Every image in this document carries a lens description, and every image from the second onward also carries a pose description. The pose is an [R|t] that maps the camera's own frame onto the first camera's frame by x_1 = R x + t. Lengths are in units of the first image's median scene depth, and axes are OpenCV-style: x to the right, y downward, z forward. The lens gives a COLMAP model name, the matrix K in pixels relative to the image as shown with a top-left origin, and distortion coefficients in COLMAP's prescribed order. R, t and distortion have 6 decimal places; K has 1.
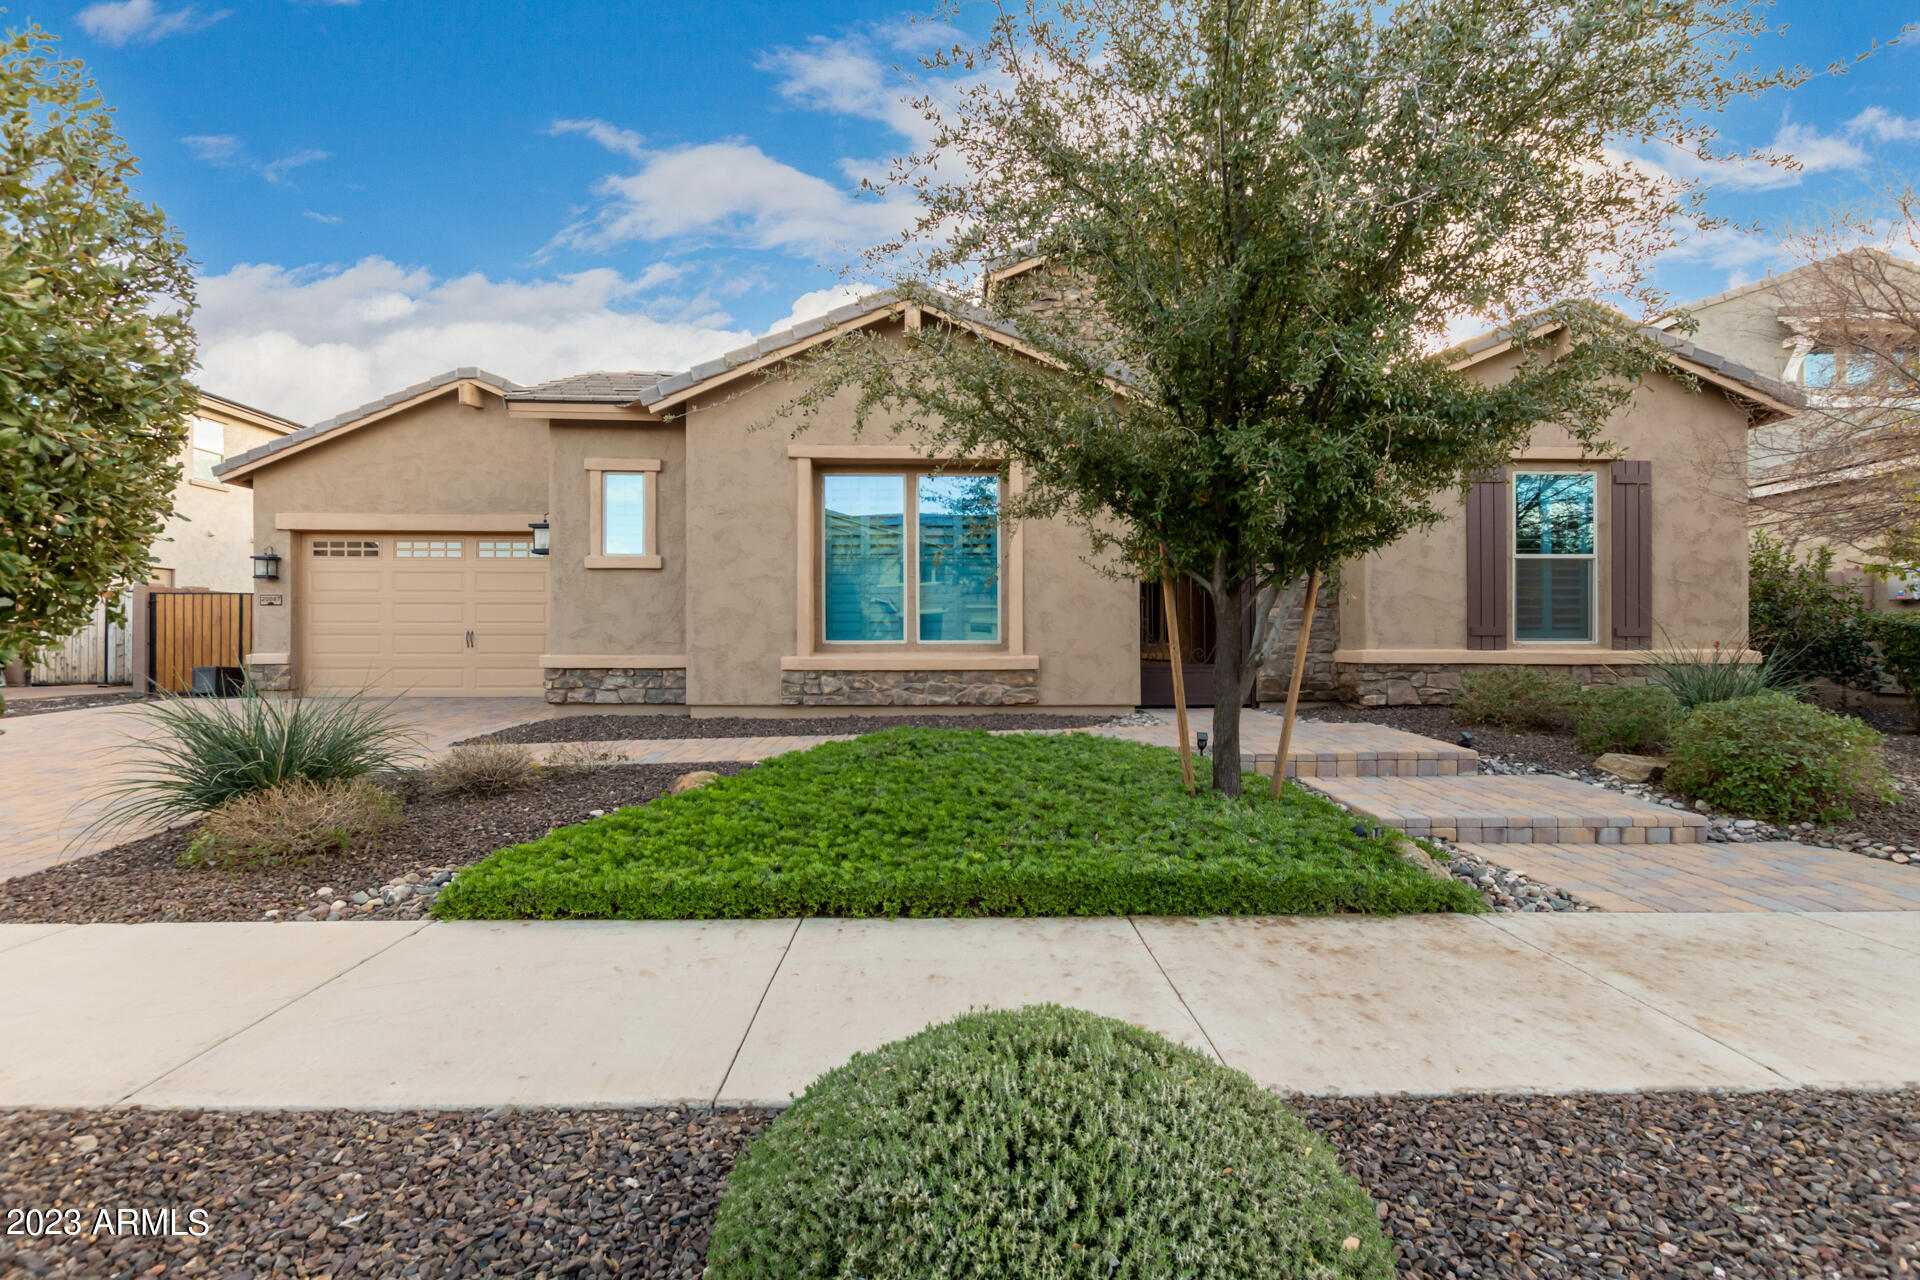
lens RADIAL K [[897.4, 0, 955.9], [0, 897.4, 642.1], [0, 0, 1]] dist [0.003043, -0.000516]
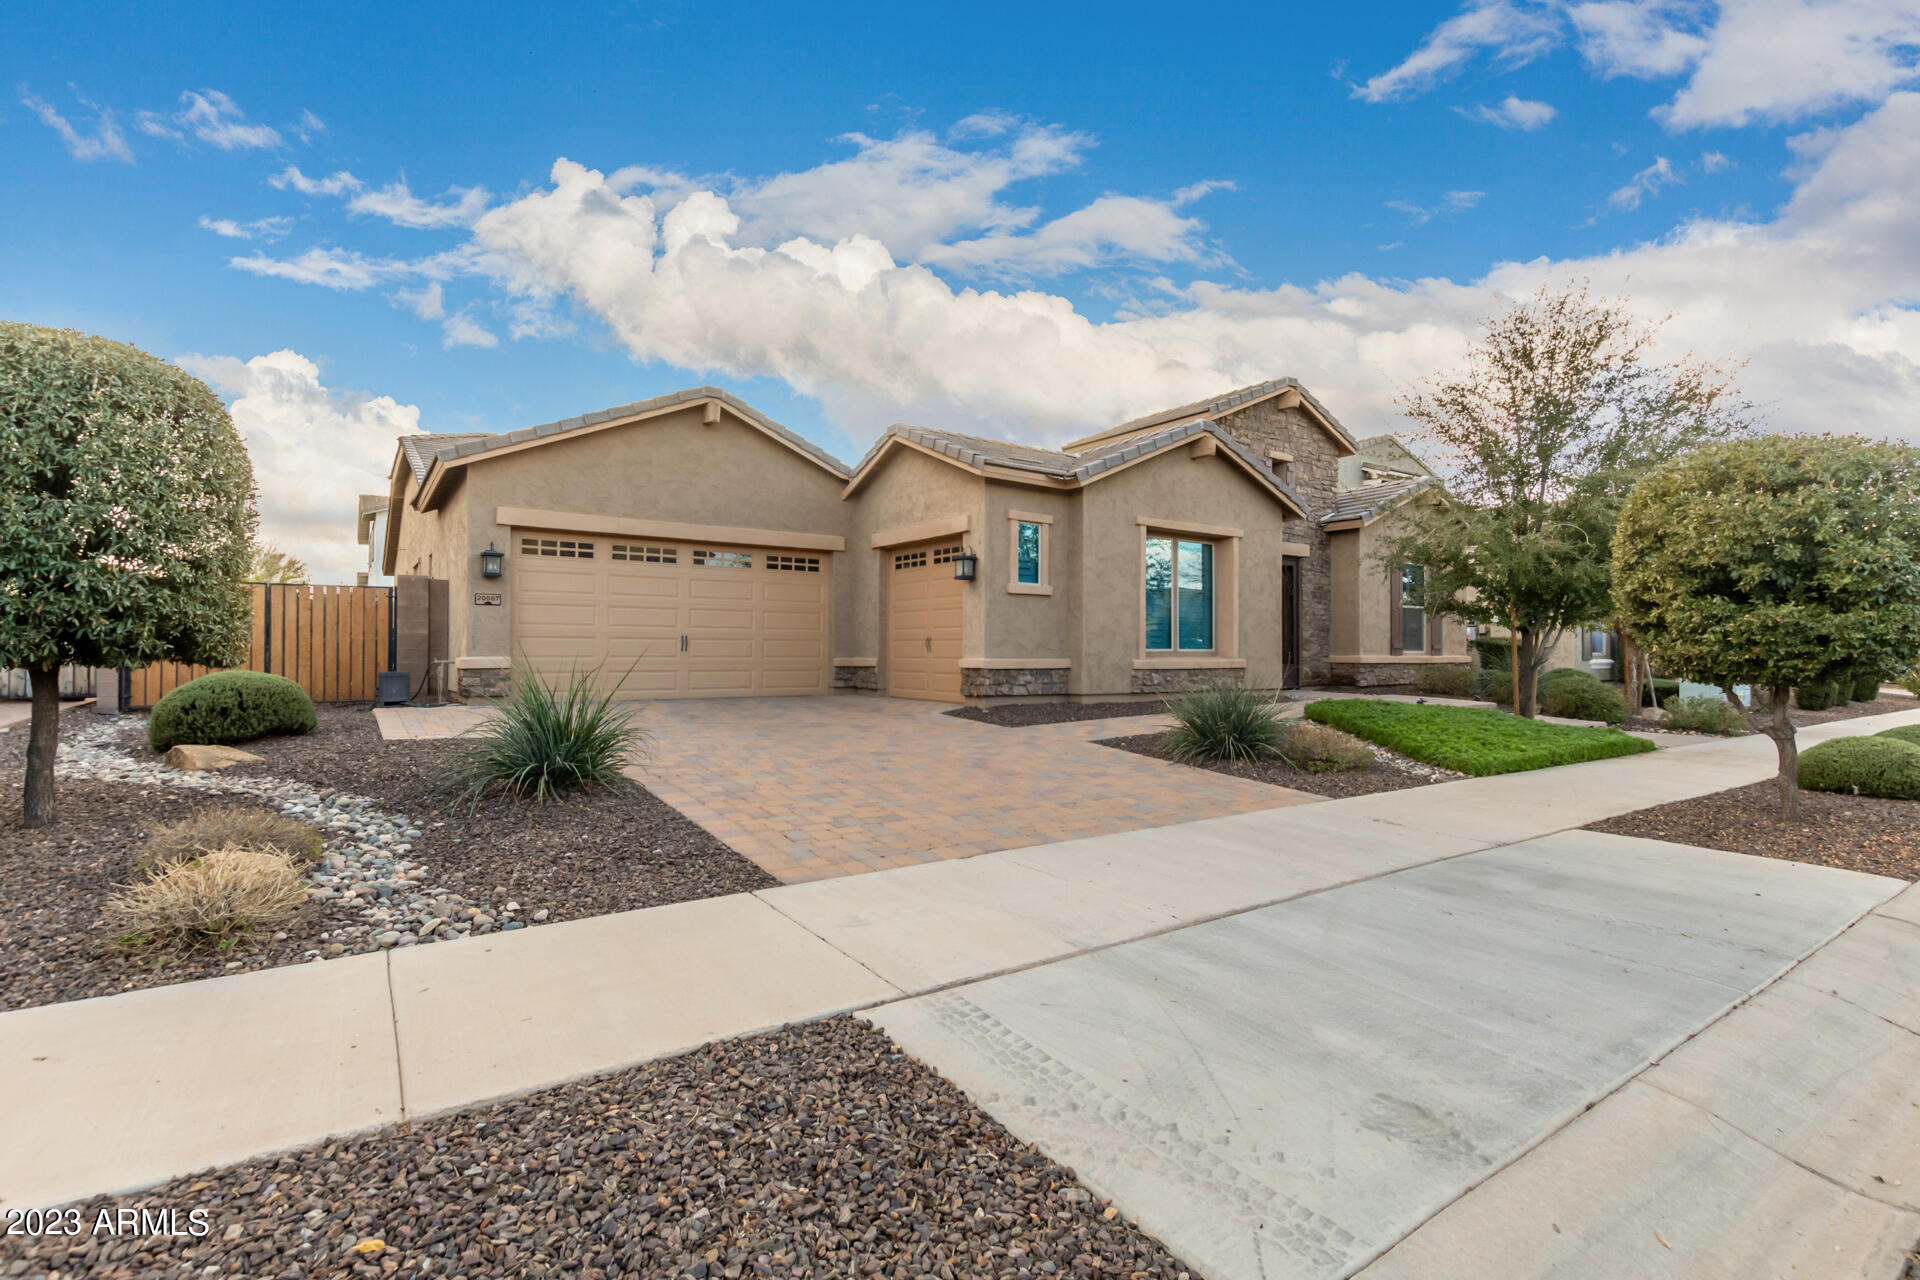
lens RADIAL K [[897.4, 0, 964.2], [0, 897.4, 637.6], [0, 0, 1]] dist [0.003043, -0.000516]
pose [[0.829740, 0.012431, 0.558012, -1.385987], [-0.007612, 0.999911, -0.010956, -0.002078], [-0.558099, 0.004843, 0.829761, -0.064027]]
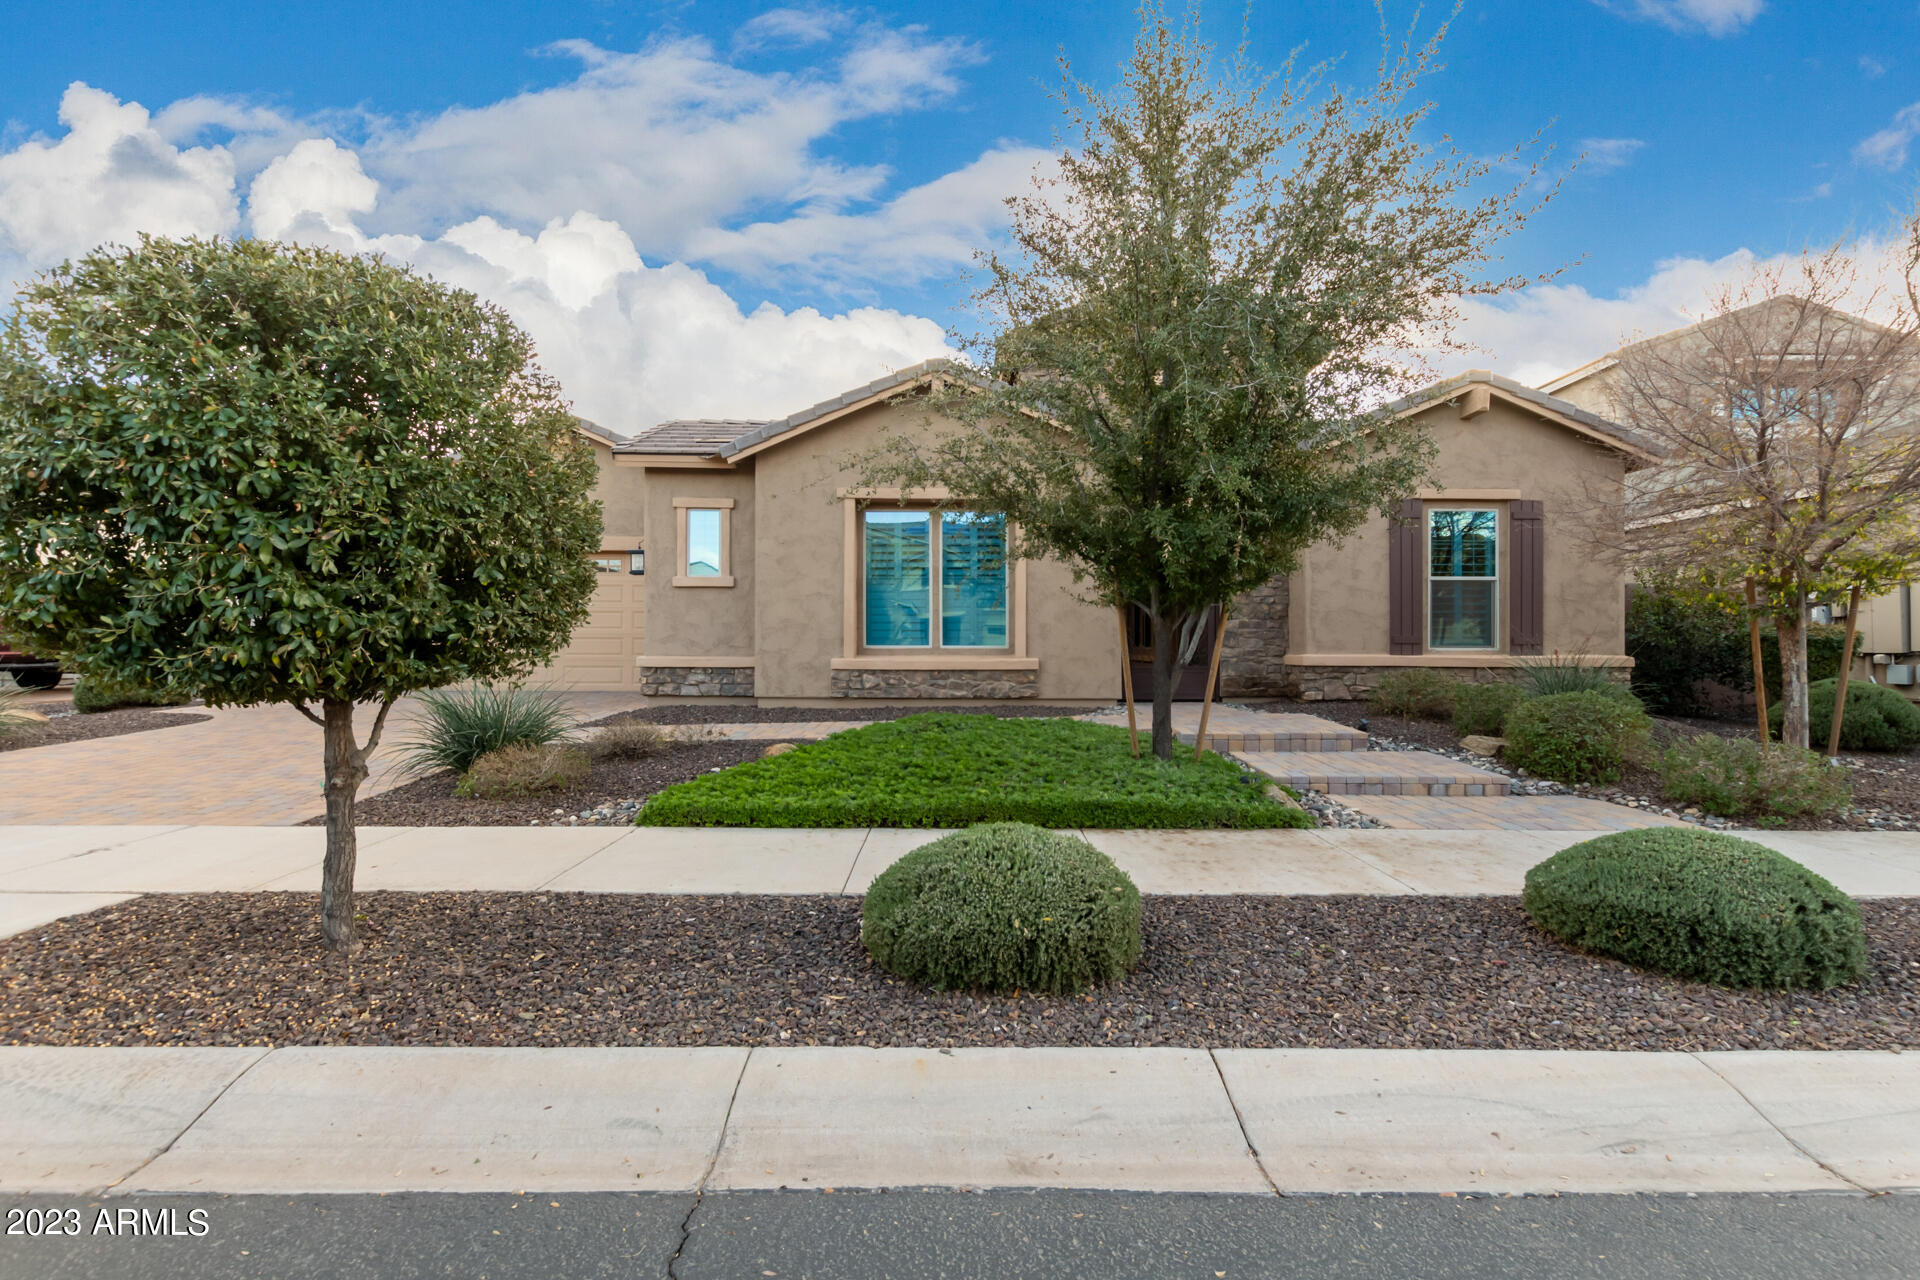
lens RADIAL K [[897.4, 0, 956.7], [0, 897.4, 637.7], [0, 0, 1]] dist [0.003043, -0.000516]
pose [[0.999806, 0.003307, -0.019429, 0.003592], [-0.003406, 0.999981, -0.005066, -0.007498], [0.019412, 0.005132, 0.999798, -0.266616]]
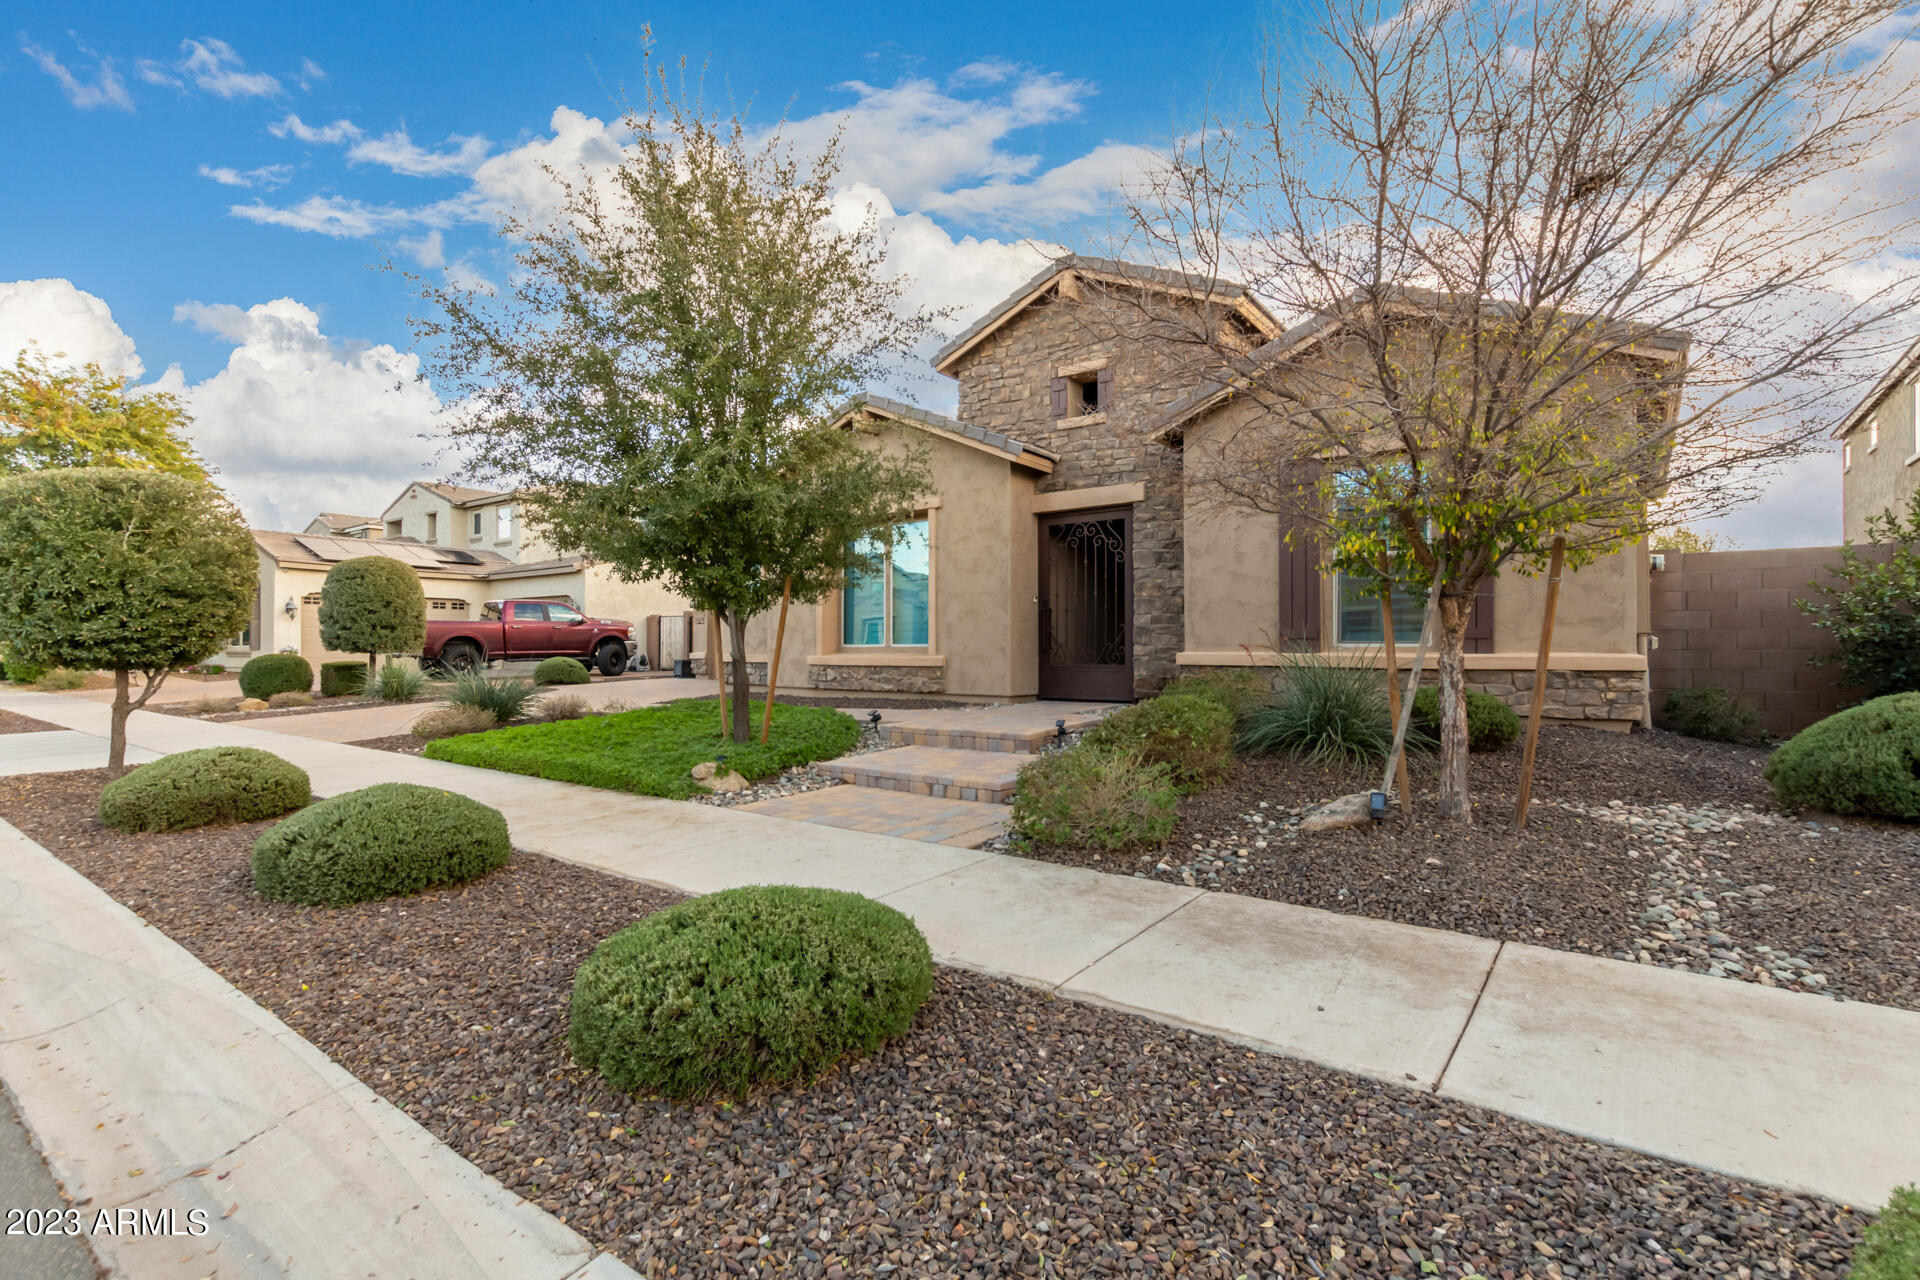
lens RADIAL K [[897.4, 0, 965.1], [0, 897.4, 642.5], [0, 0, 1]] dist [0.003043, -0.000516]
pose [[0.797672, -0.004249, -0.603077, 1.022641], [0.005795, 0.999983, 0.000619, -0.005461], [0.603064, -0.003988, 0.797683, -0.034120]]
